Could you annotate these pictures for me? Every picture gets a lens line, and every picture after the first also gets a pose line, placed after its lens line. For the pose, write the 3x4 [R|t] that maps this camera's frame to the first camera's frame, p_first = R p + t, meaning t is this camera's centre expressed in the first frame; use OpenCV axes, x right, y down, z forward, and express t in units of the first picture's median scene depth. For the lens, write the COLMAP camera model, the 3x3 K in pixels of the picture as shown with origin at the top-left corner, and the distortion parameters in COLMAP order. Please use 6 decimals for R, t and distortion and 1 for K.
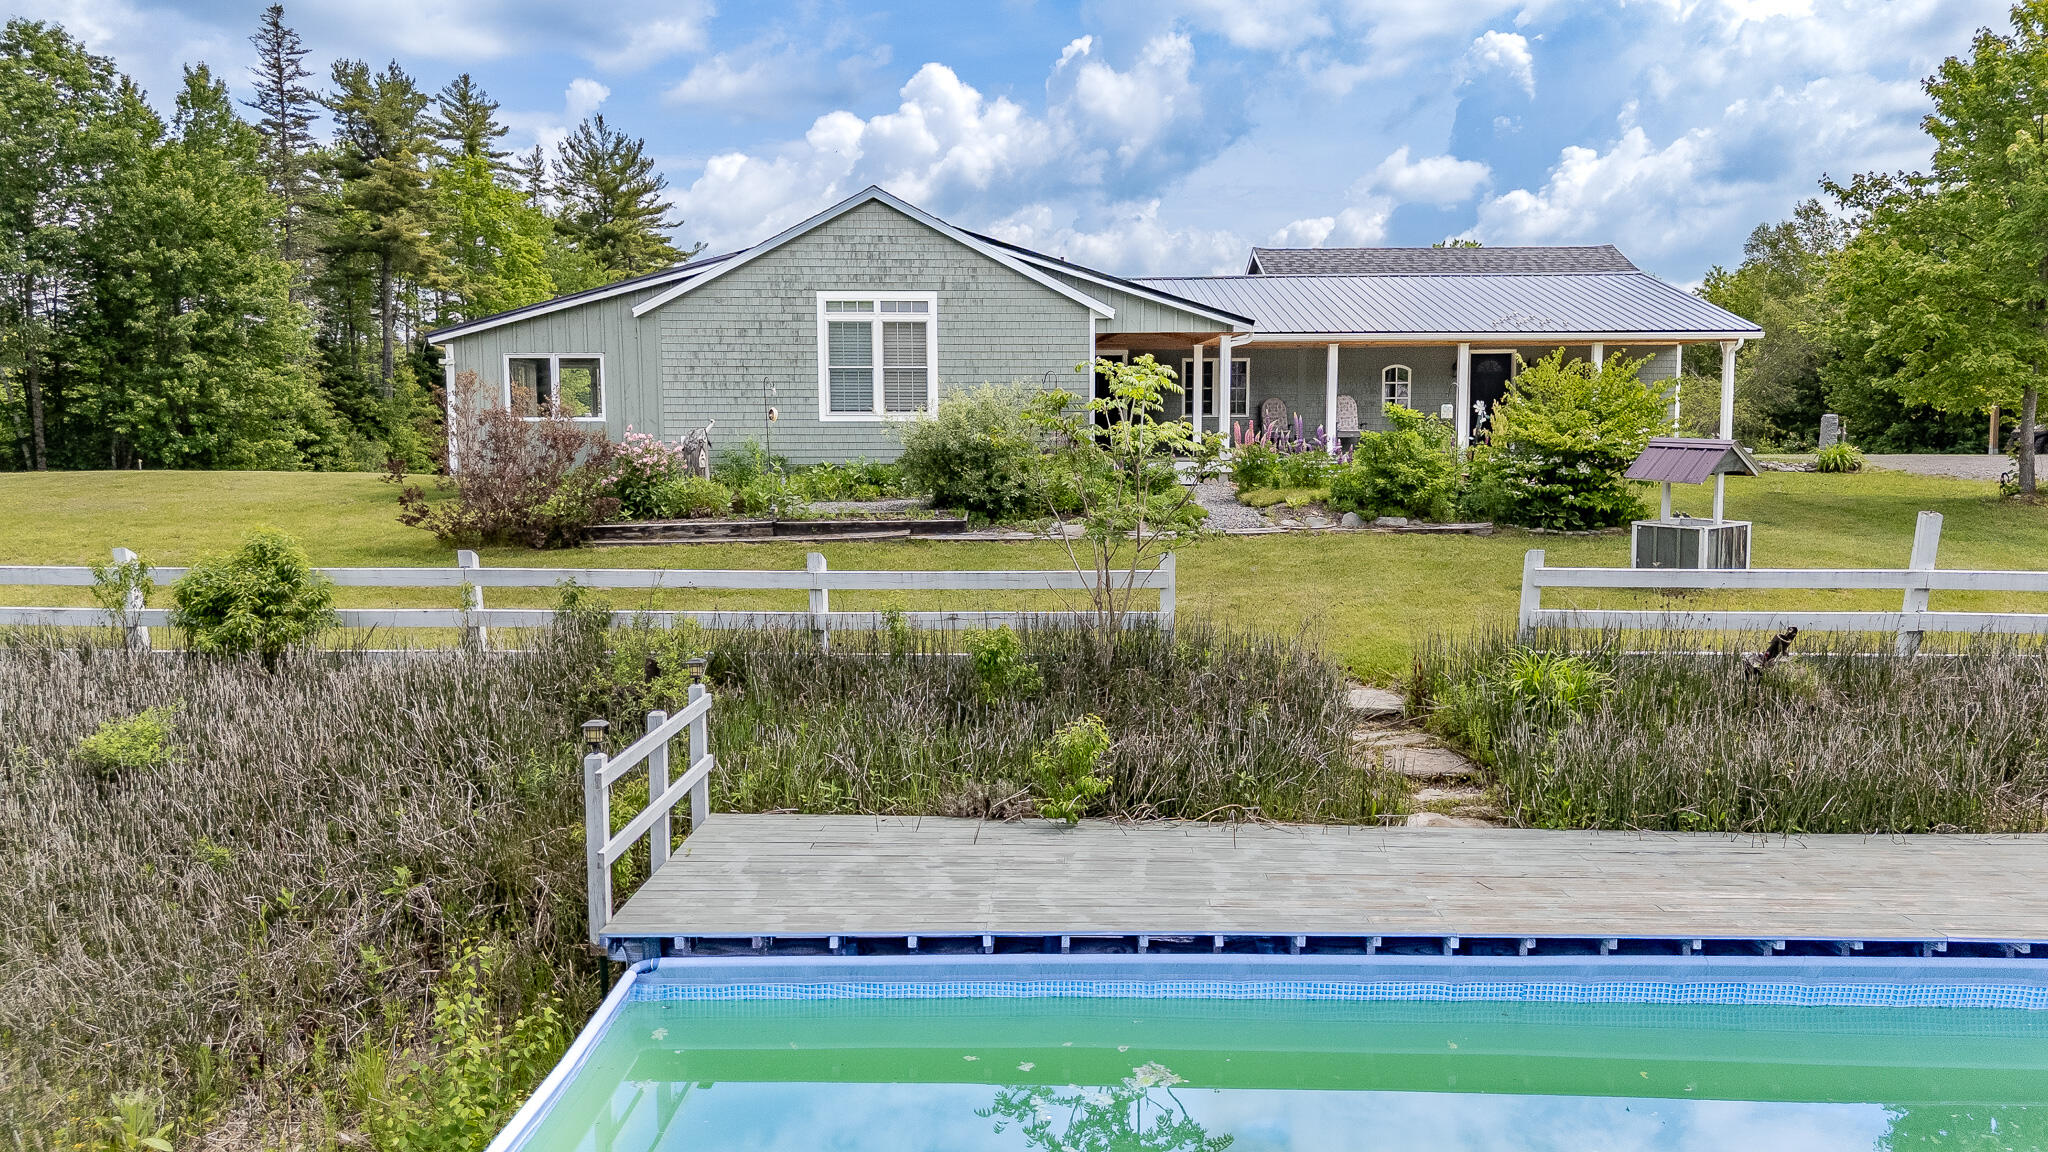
lens RADIAL K [[1507.8, 0, 1019.4], [0, 1507.8, 574.9], [0, 0, 1]] dist [0.065293, -0.062589]
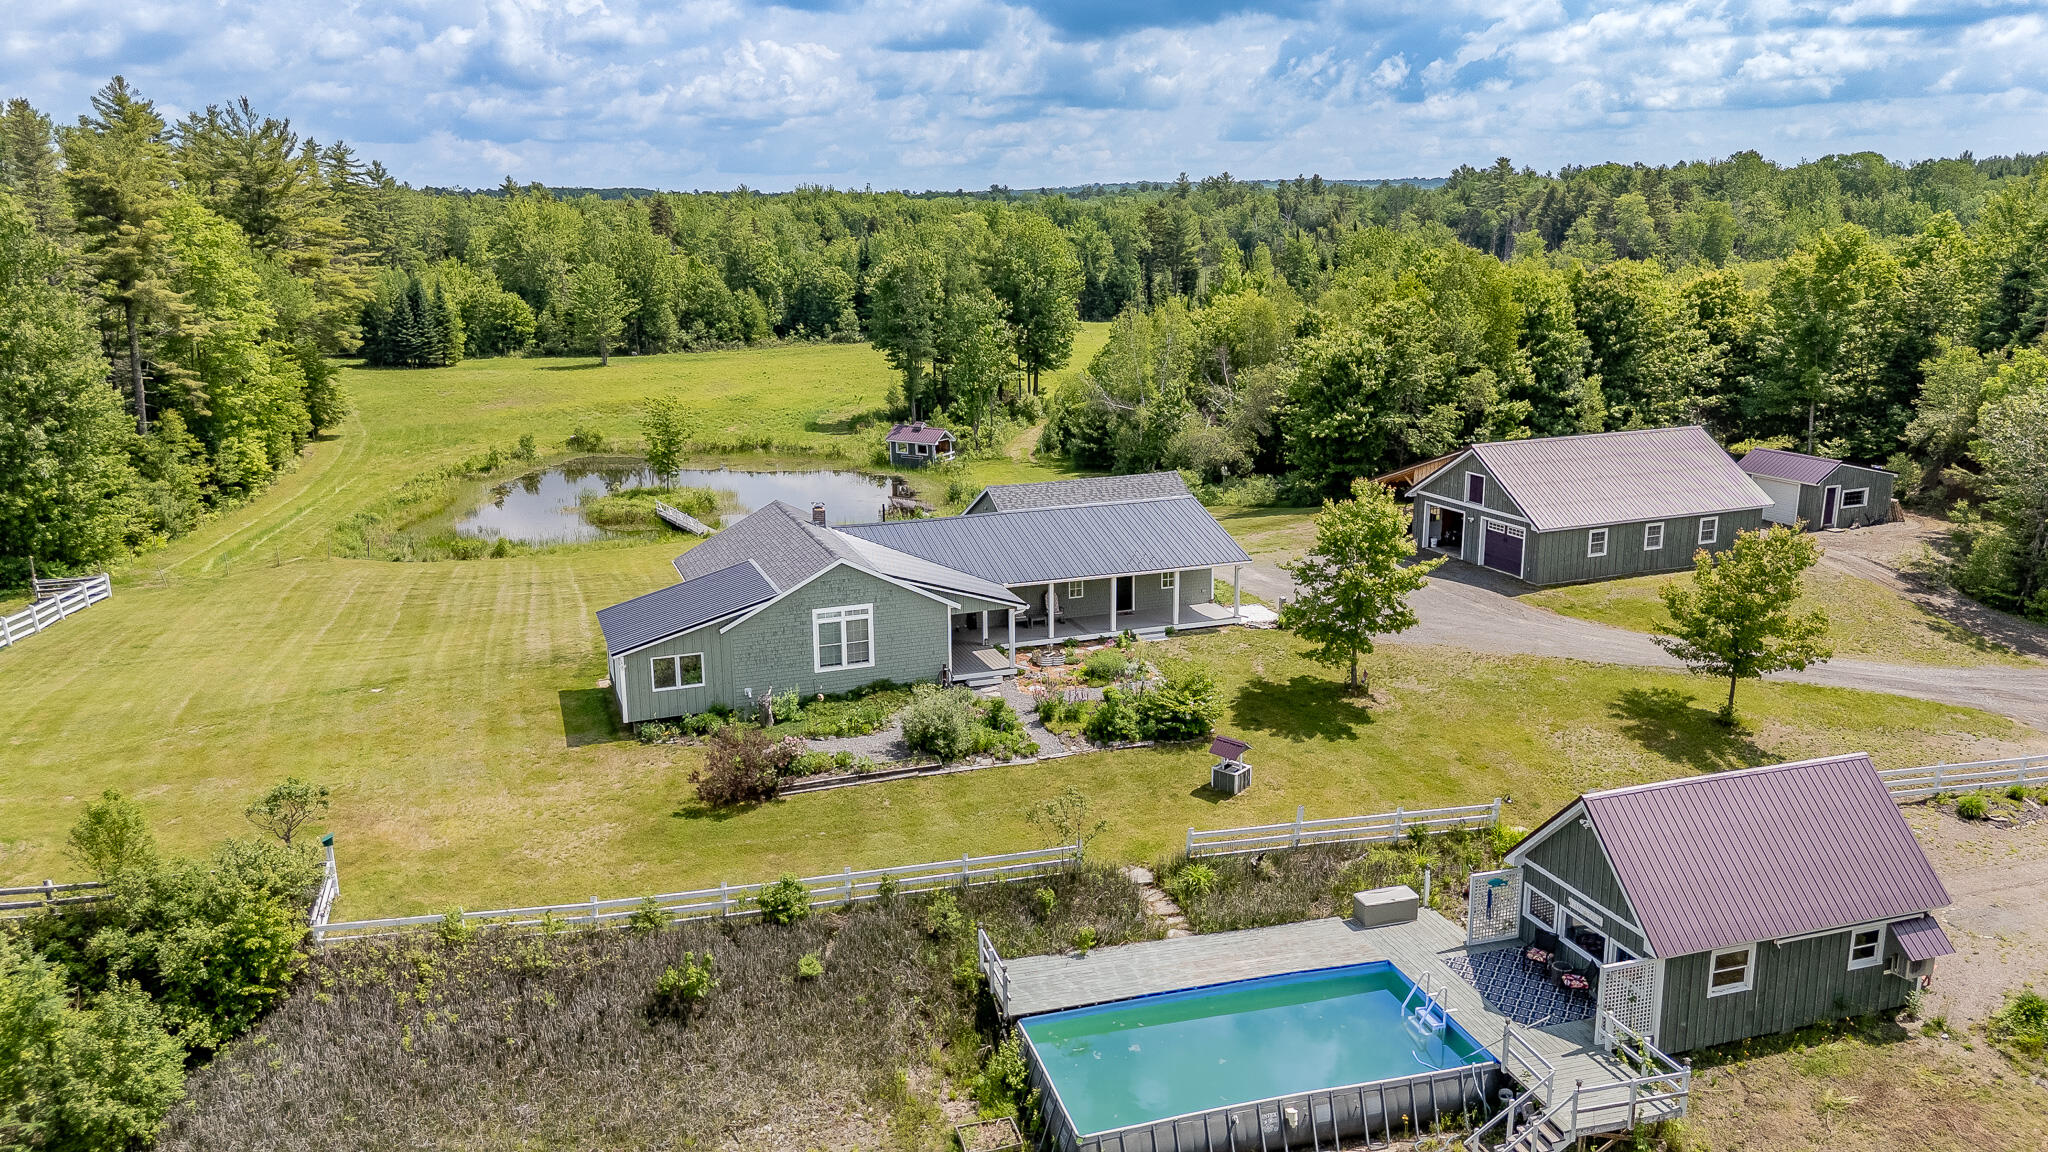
lens RADIAL K [[1507.8, 0, 1030.4], [0, 1507.8, 569.7], [0, 0, 1]] dist [0.065293, -0.062589]
pose [[0.951869, -0.076190, 0.296885, -0.435705], [0.034320, 0.989015, 0.143776, -0.504440], [-0.304578, -0.126666, 0.944027, -0.898769]]
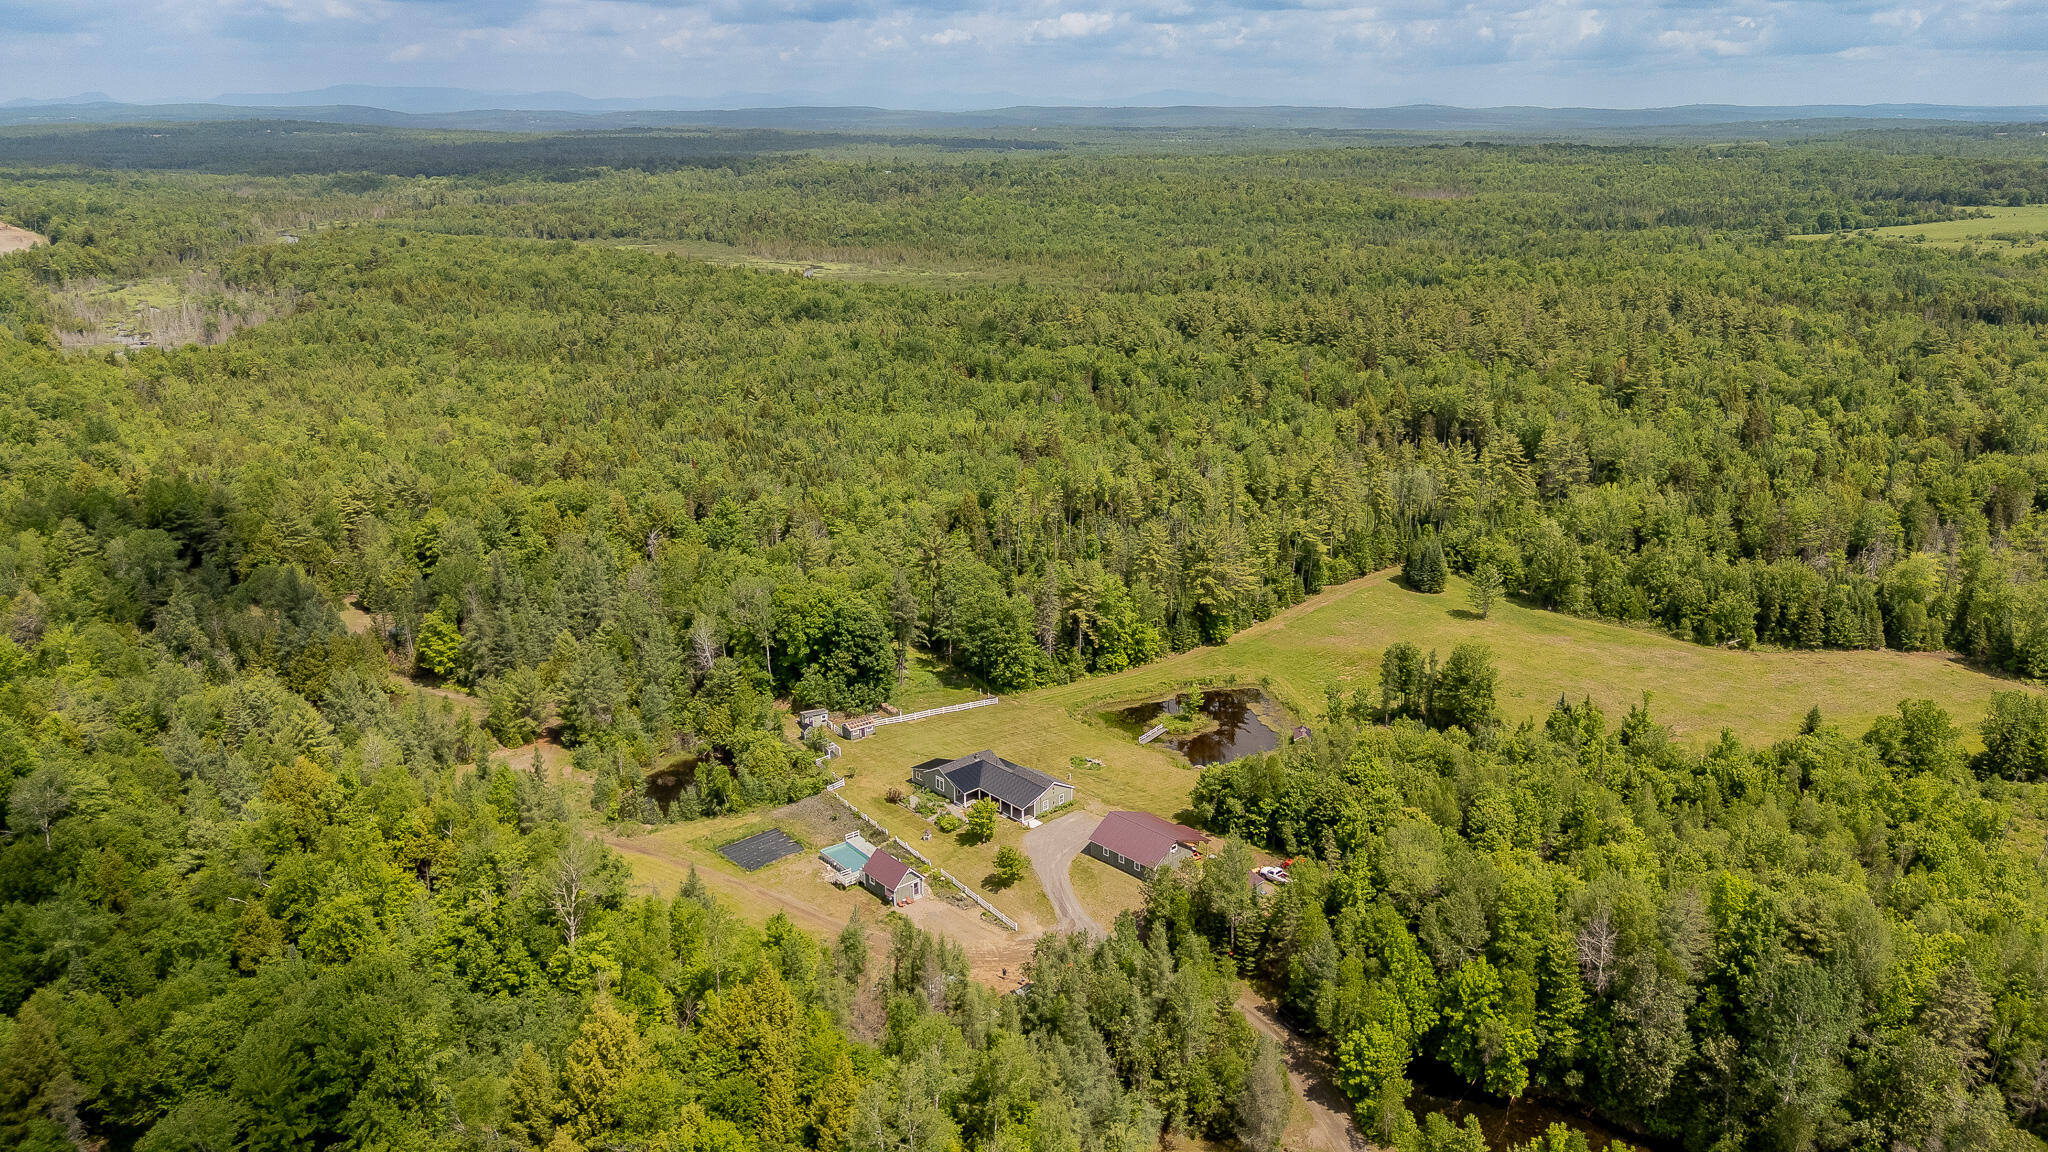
lens RADIAL K [[1507.8, 0, 1033.6], [0, 1507.8, 579.2], [0, 0, 1]] dist [0.065293, -0.062589]
pose [[0.638859, 0.228874, -0.734491, 6.894743], [-0.071613, 0.968268, 0.239432, -3.673515], [0.765984, -0.100364, 0.634977, -4.396688]]
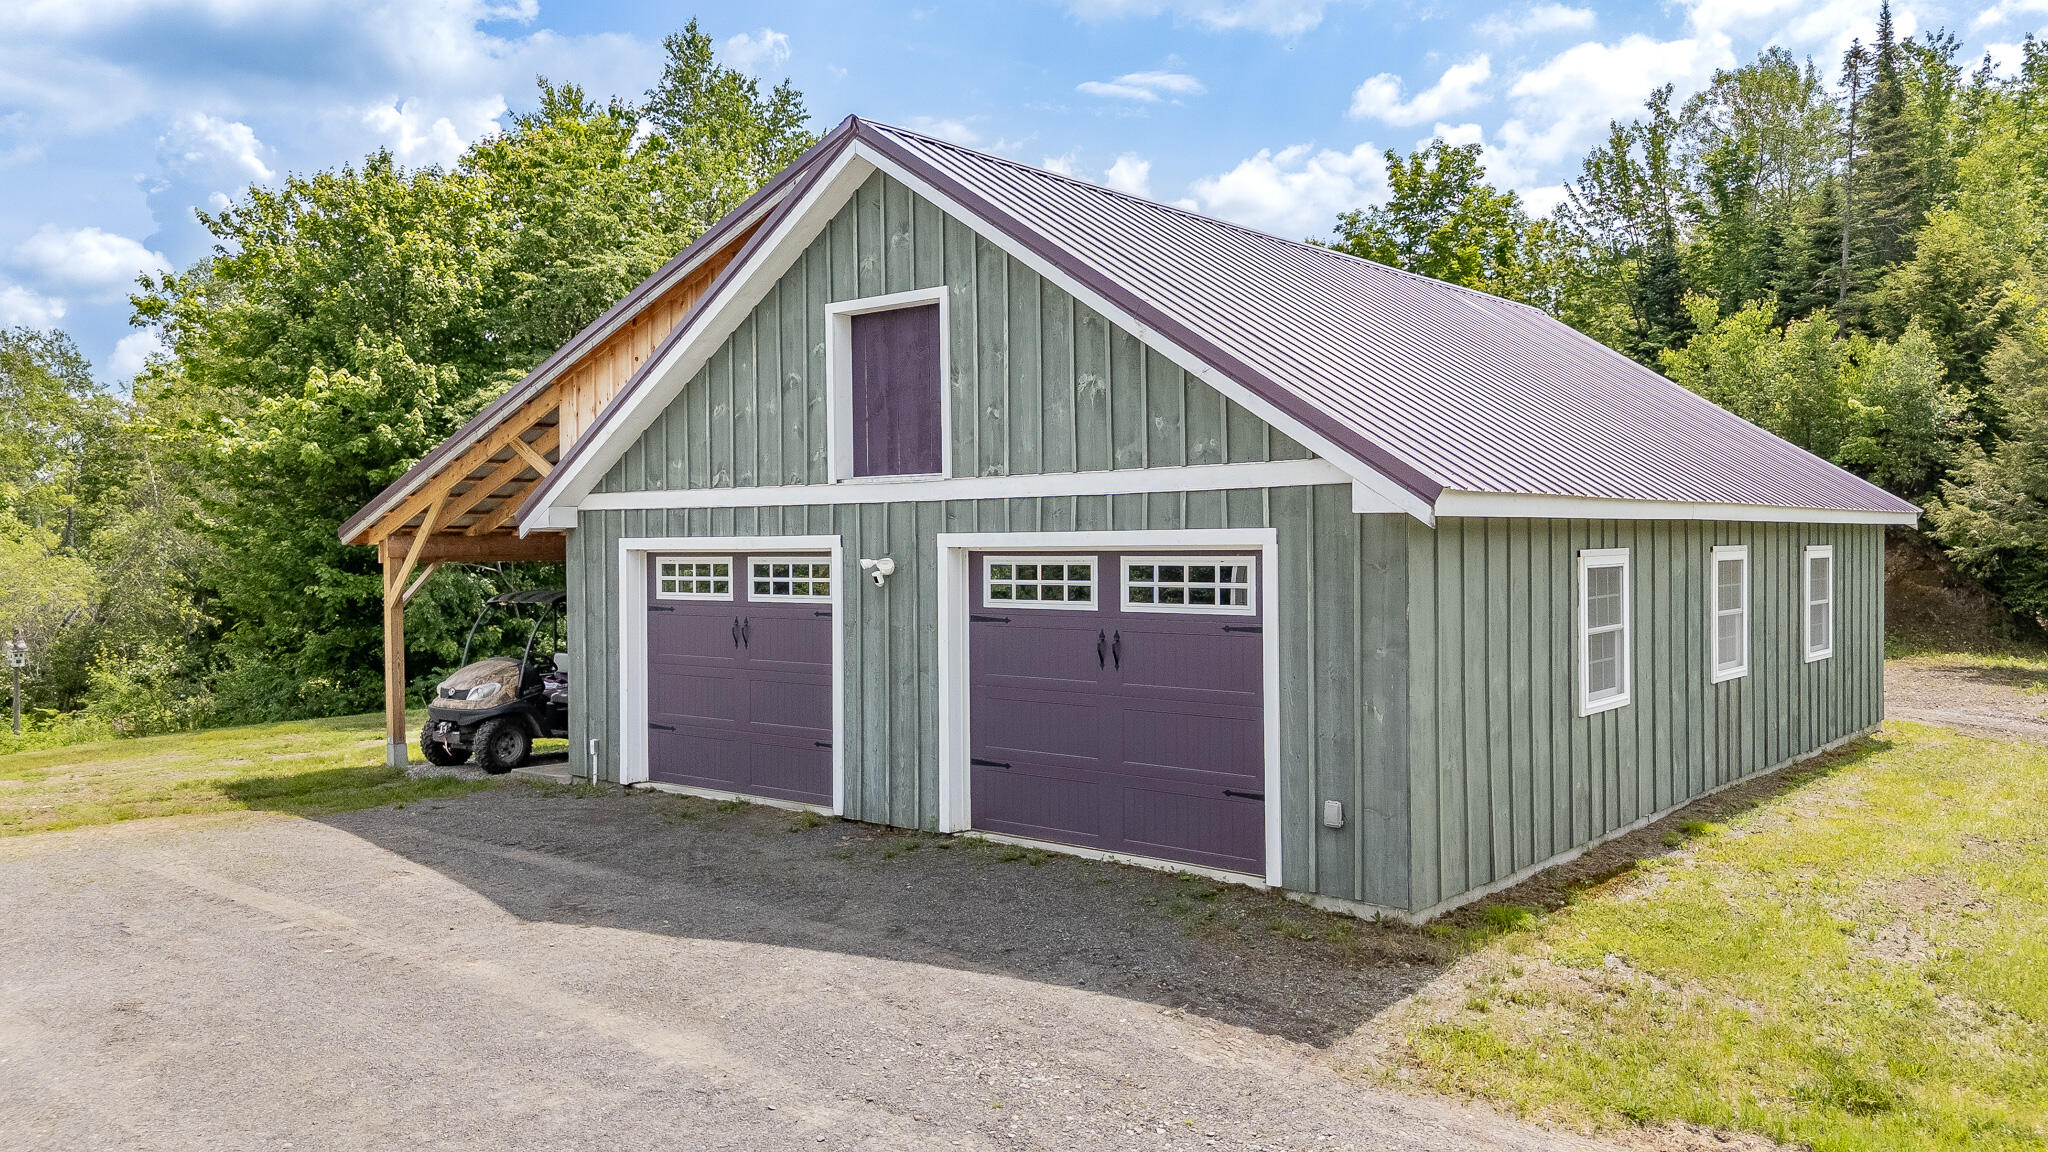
lens RADIAL K [[1507.8, 0, 1052.6], [0, 1507.8, 558.2], [0, 0, 1]] dist [0.065293, -0.062589]
pose [[0.695618, -0.012687, 0.718299, 0.797167], [0.075453, 0.995604, -0.055486, -0.160255], [-0.714438, 0.092794, 0.693518, 1.019696]]
